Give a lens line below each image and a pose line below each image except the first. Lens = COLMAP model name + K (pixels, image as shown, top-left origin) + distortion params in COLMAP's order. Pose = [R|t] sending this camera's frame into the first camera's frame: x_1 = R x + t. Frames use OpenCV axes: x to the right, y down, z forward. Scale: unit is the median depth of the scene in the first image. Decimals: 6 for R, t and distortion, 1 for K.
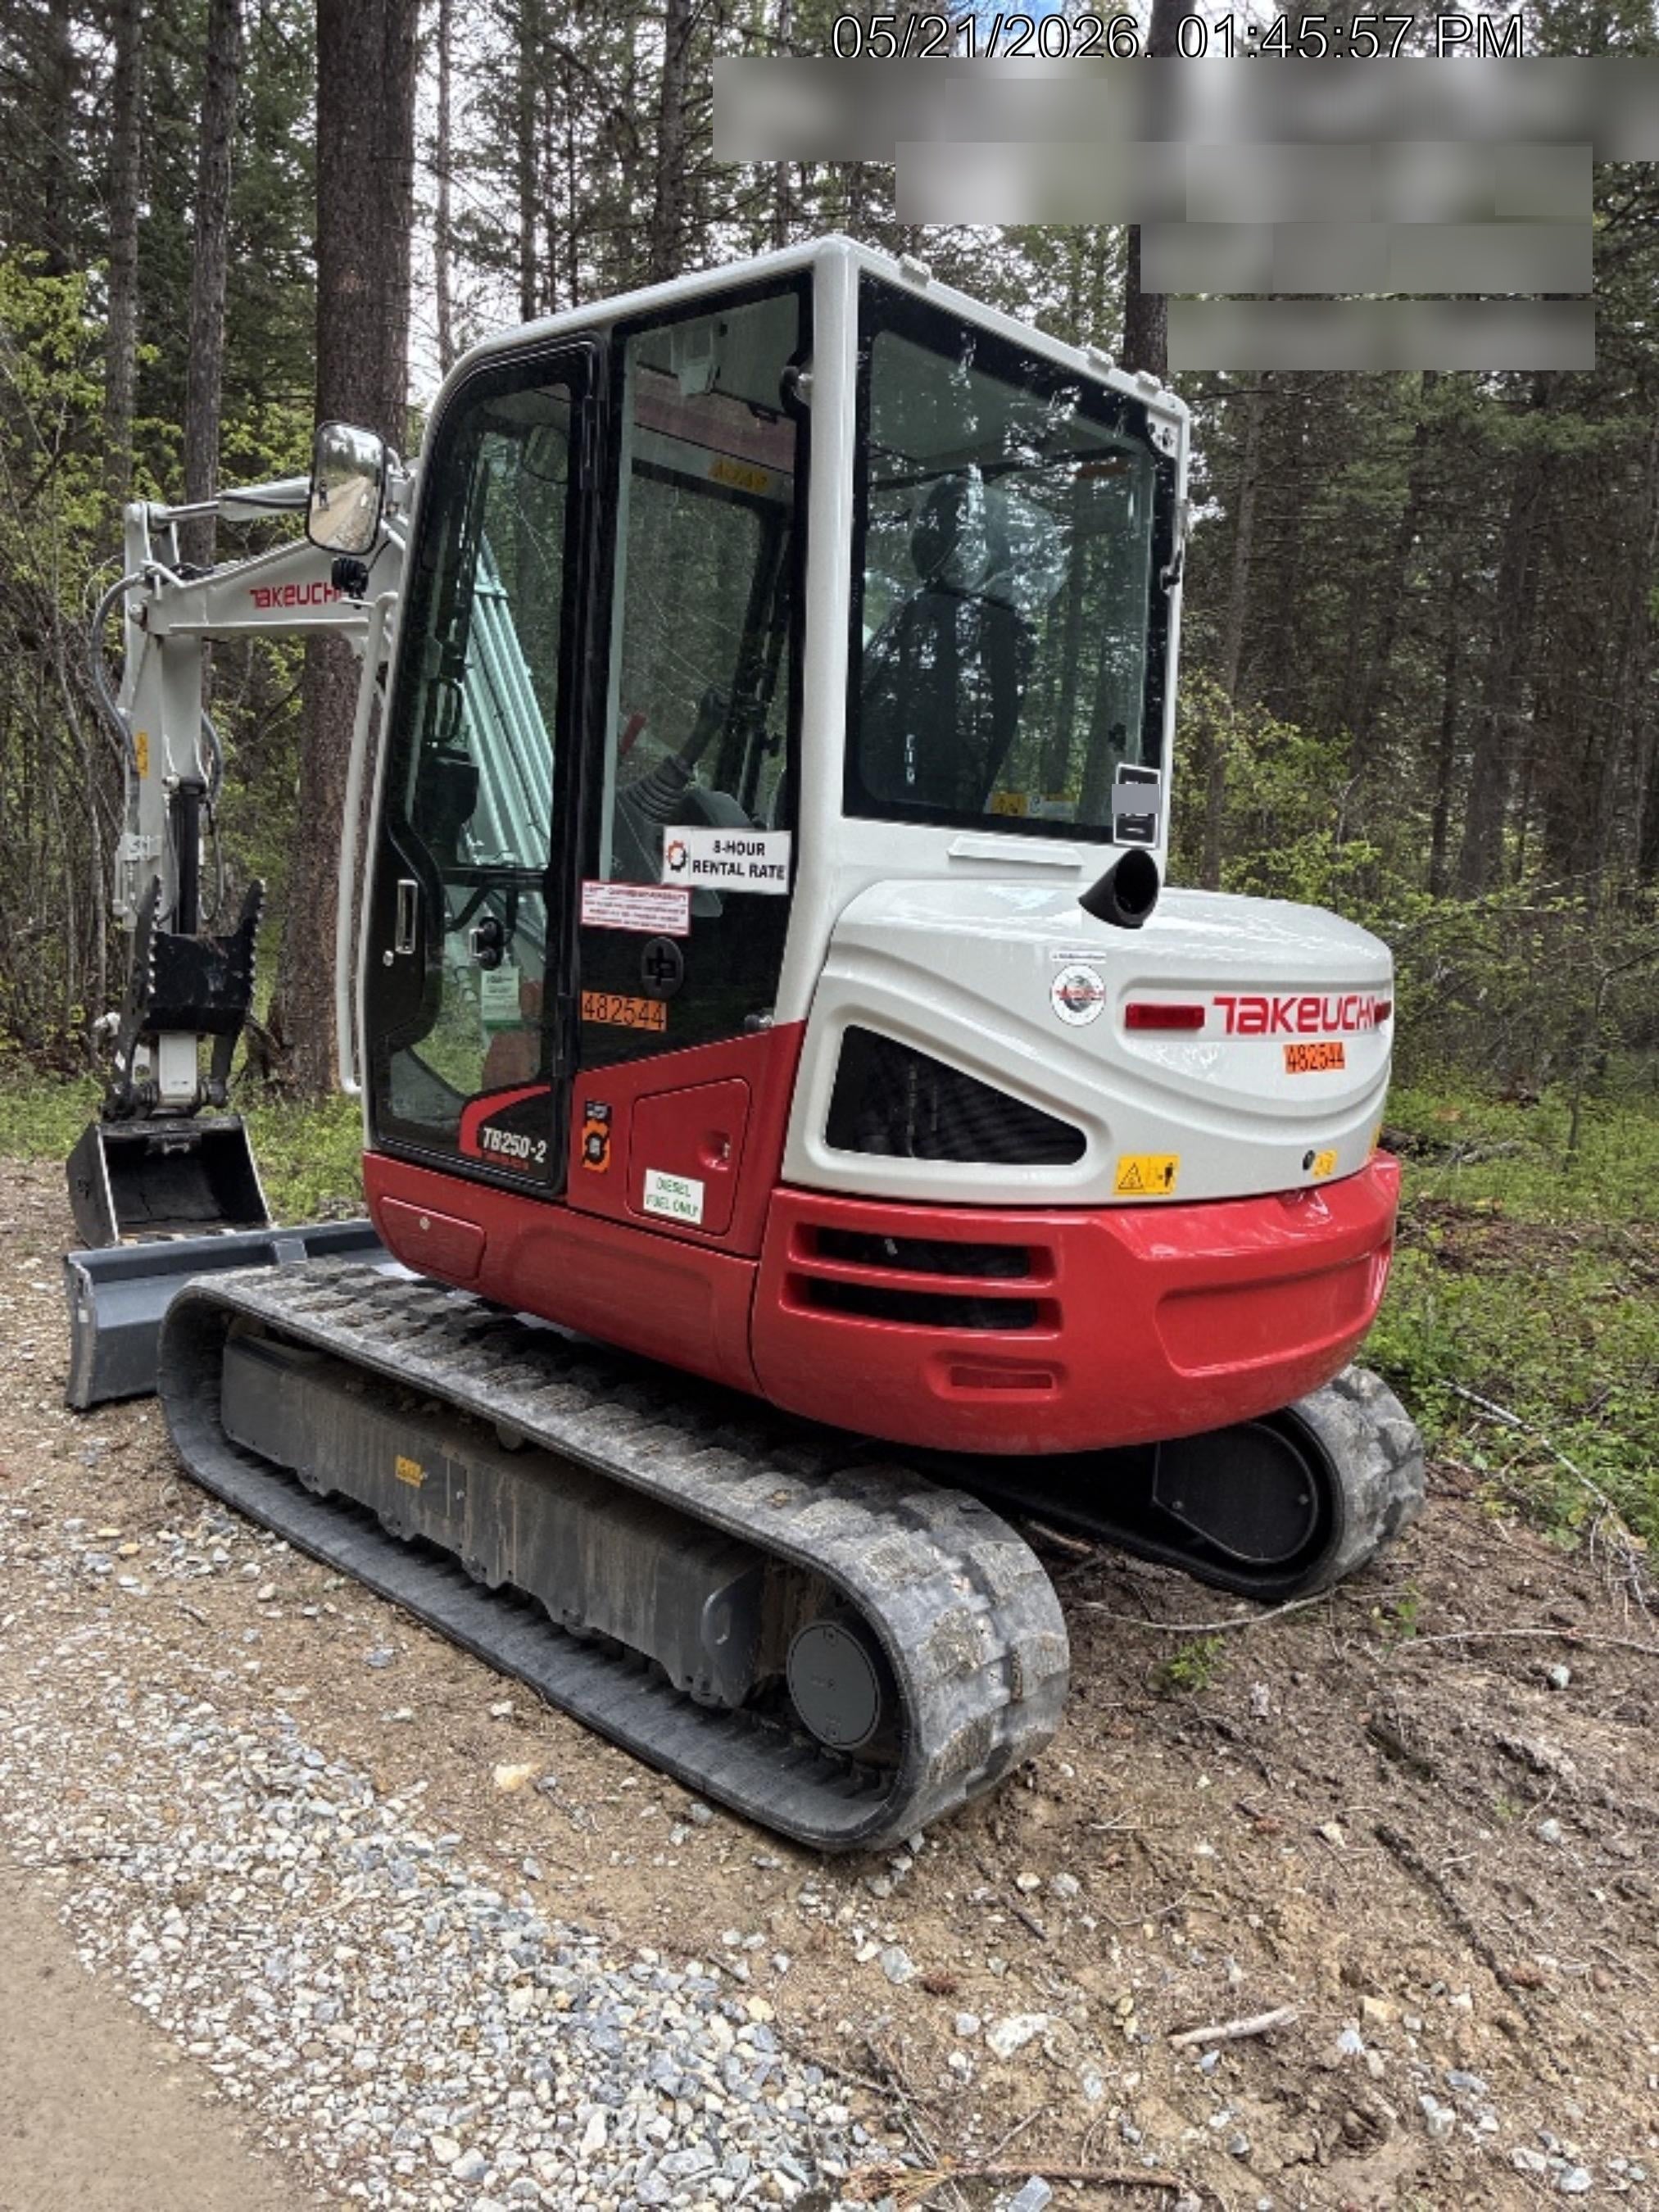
lens RADIAL K [[1691.4, 0, 848.4], [0, 1691.4, 1101.1], [0, 0, 1]] dist [0.044827, -0.009024]
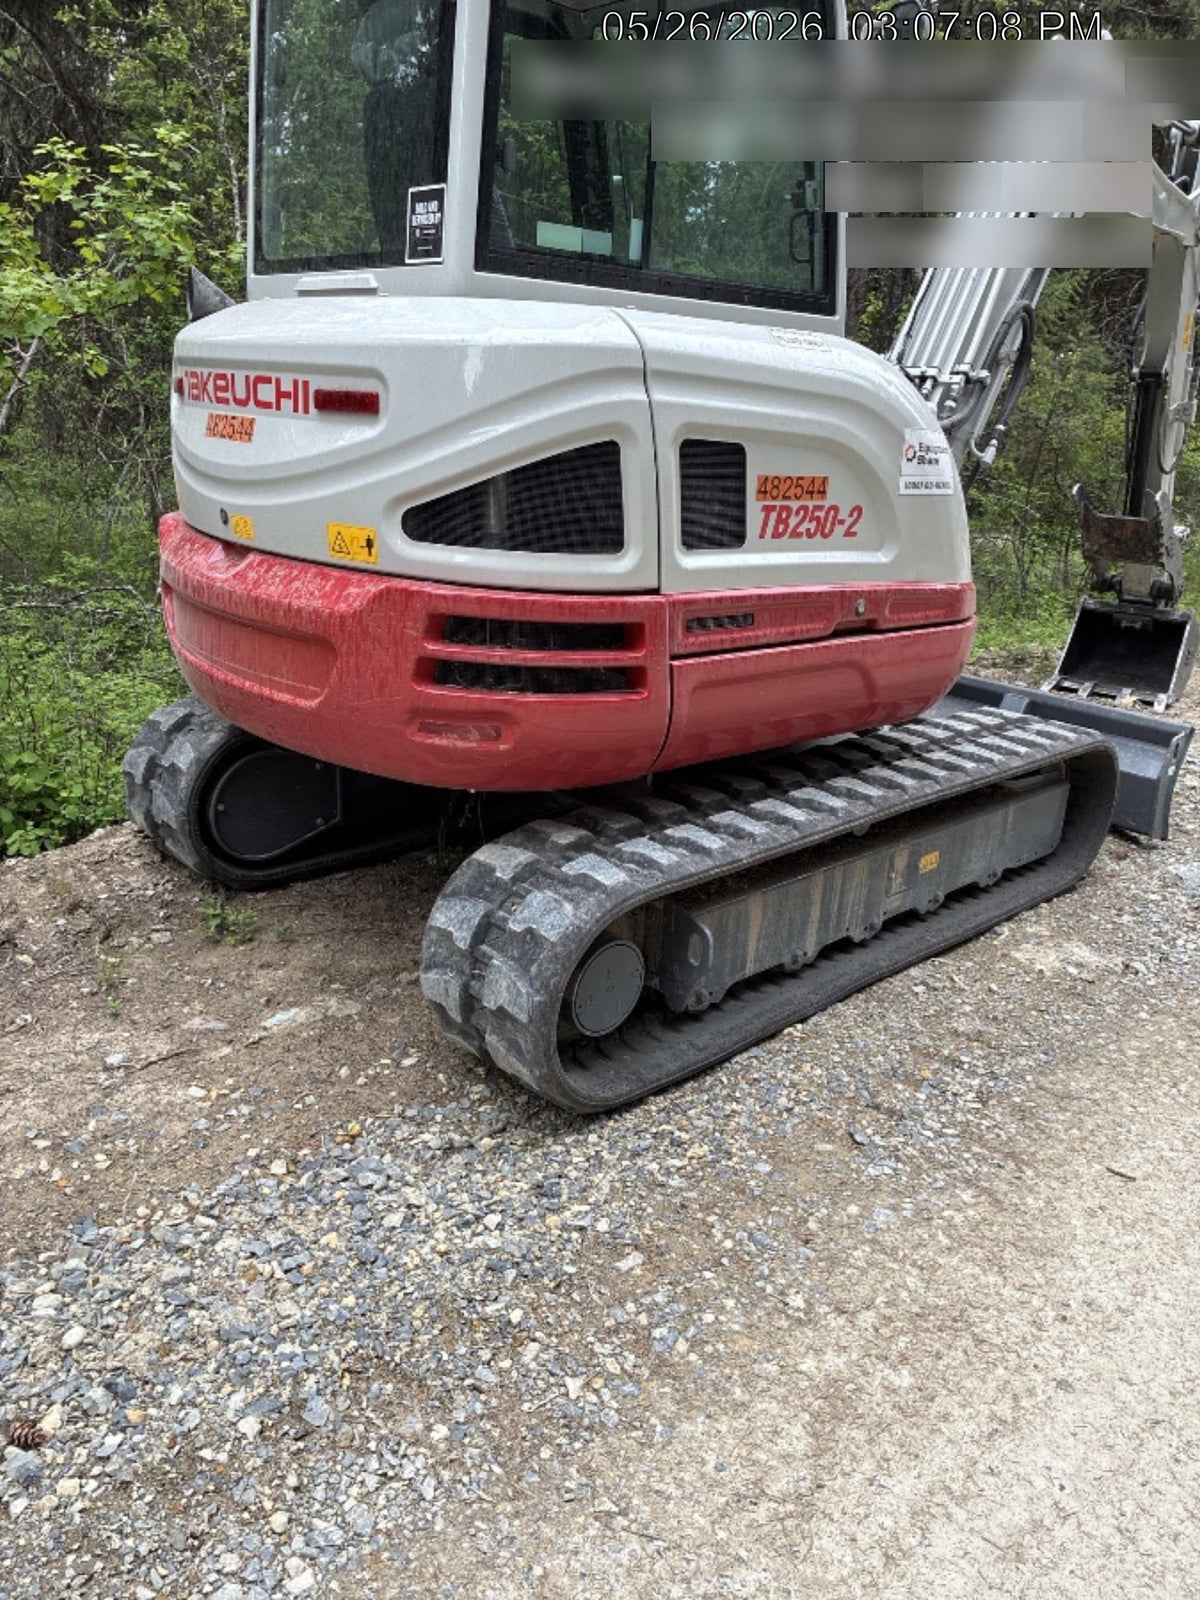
lens RADIAL K [[1223.4, 0, 604.6], [0, 1223.4, 800.4], [0, 0, 1]] dist [0.044827, -0.009024]
pose [[-0.130453, 0.237312, -0.962634, 1.174969], [-0.191543, 0.946607, 0.259319, -0.055271], [0.972776, 0.218215, -0.078032, 1.438042]]
